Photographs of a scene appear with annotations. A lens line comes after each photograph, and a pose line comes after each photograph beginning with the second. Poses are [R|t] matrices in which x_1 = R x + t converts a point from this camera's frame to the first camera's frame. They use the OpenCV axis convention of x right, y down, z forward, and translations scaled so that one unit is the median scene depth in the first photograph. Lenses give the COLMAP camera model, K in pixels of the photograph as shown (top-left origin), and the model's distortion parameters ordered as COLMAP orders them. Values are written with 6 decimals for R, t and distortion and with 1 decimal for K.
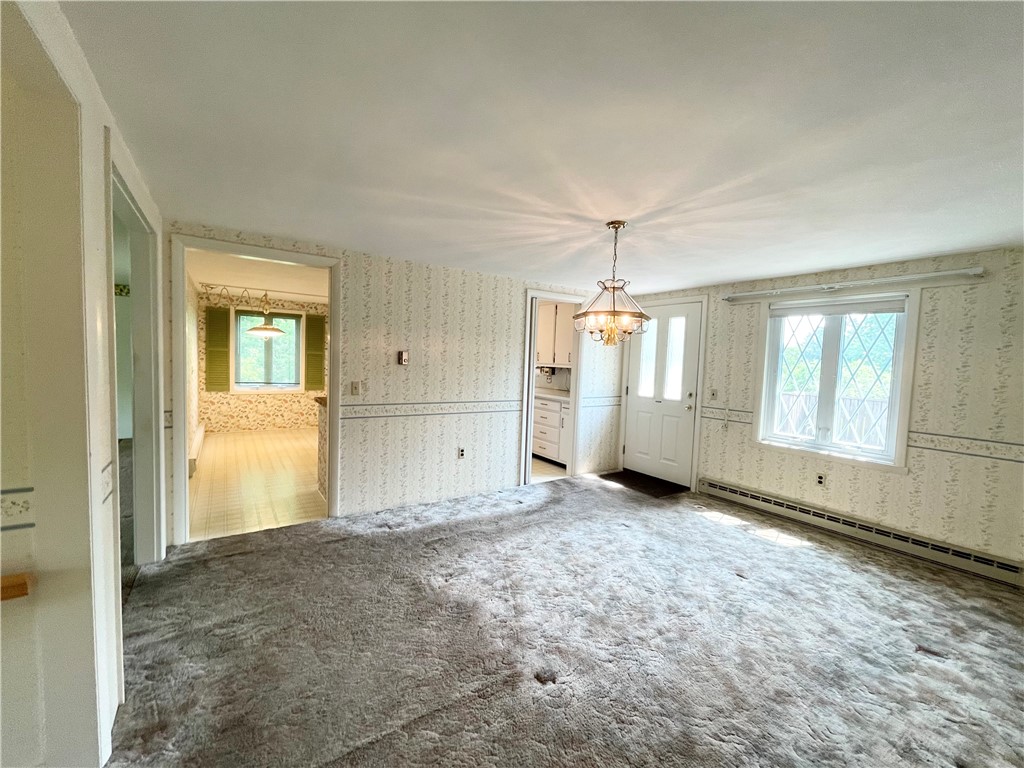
lens RADIAL K [[420.2, 0, 509.5], [0, 420.2, 383.8], [0, 0, 1]] dist [-0.000913, 0.000730]
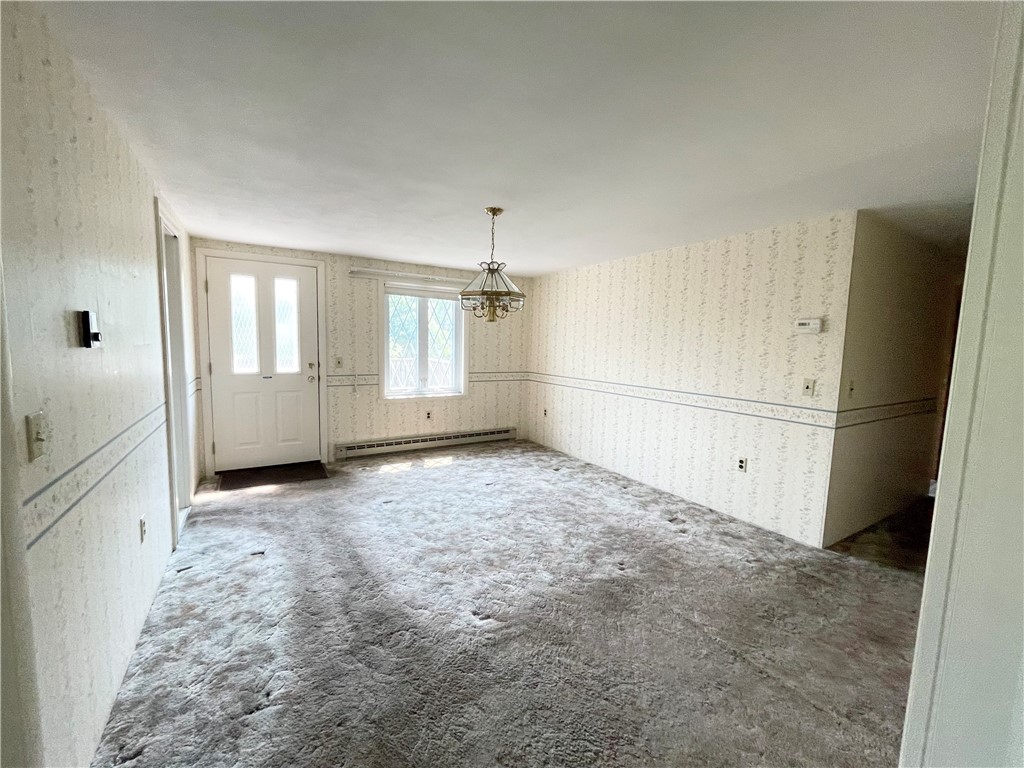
lens RADIAL K [[420.2, 0, 509.5], [0, 420.2, 383.8], [0, 0, 1]] dist [-0.000913, 0.000730]
pose [[0.050157, -0.132796, 0.989873, -0.637837], [0.036434, 0.990705, 0.131062, -0.052555], [-0.998077, 0.029491, 0.054529, 0.654651]]
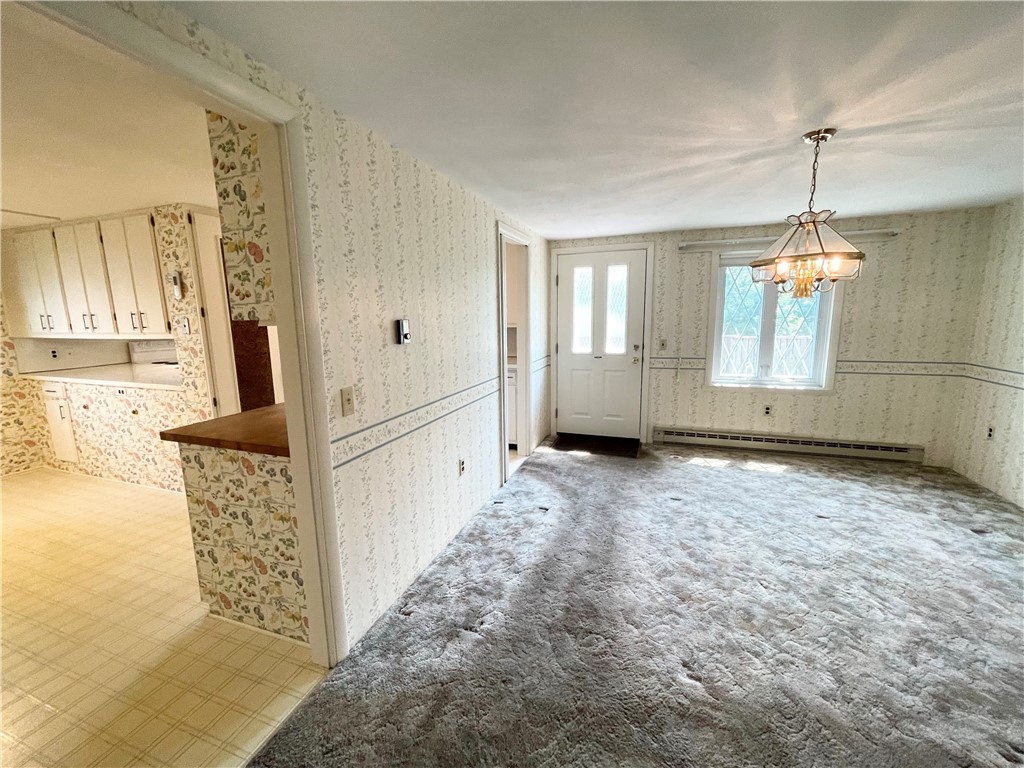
lens RADIAL K [[420.2, 0, 509.5], [0, 420.2, 383.8], [0, 0, 1]] dist [-0.000913, 0.000730]
pose [[0.803538, -0.146173, 0.577026, -0.496924], [0.080160, 0.987123, 0.138432, -0.062879], [-0.589831, -0.064981, 0.804908, 0.496082]]
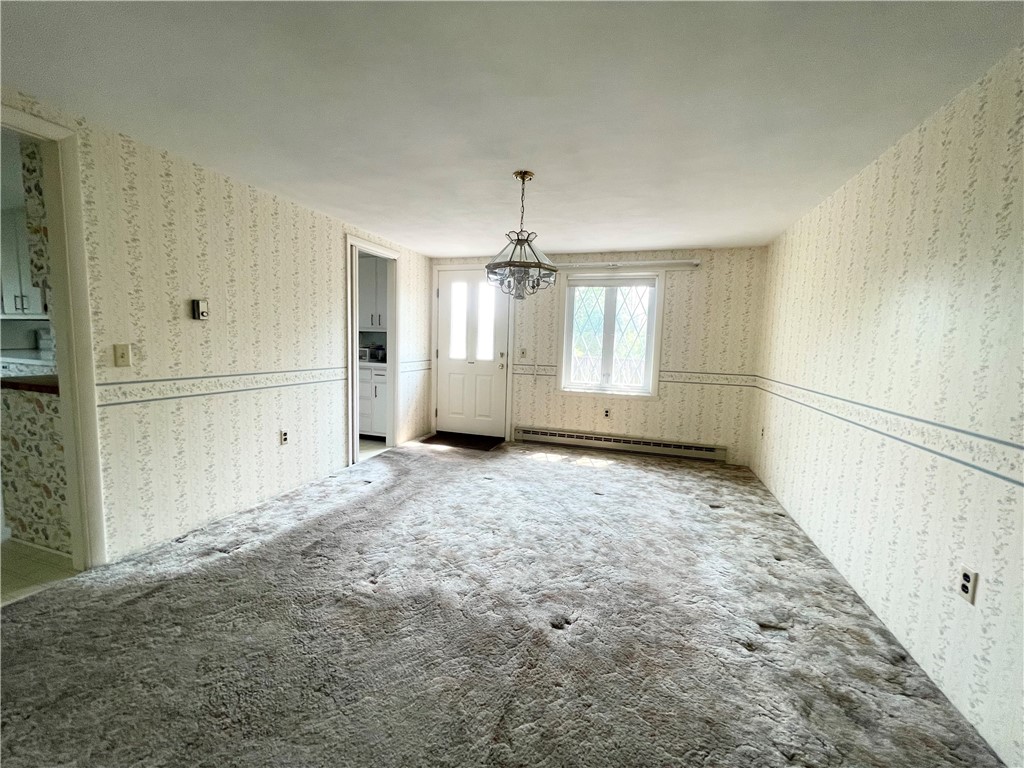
lens RADIAL K [[420.2, 0, 509.5], [0, 420.2, 383.8], [0, 0, 1]] dist [-0.000913, 0.000730]
pose [[0.788490, -0.074901, 0.610470, -0.298139], [0.035381, 0.996437, 0.076558, 0.025101], [-0.614029, -0.038767, 0.788331, 0.156225]]
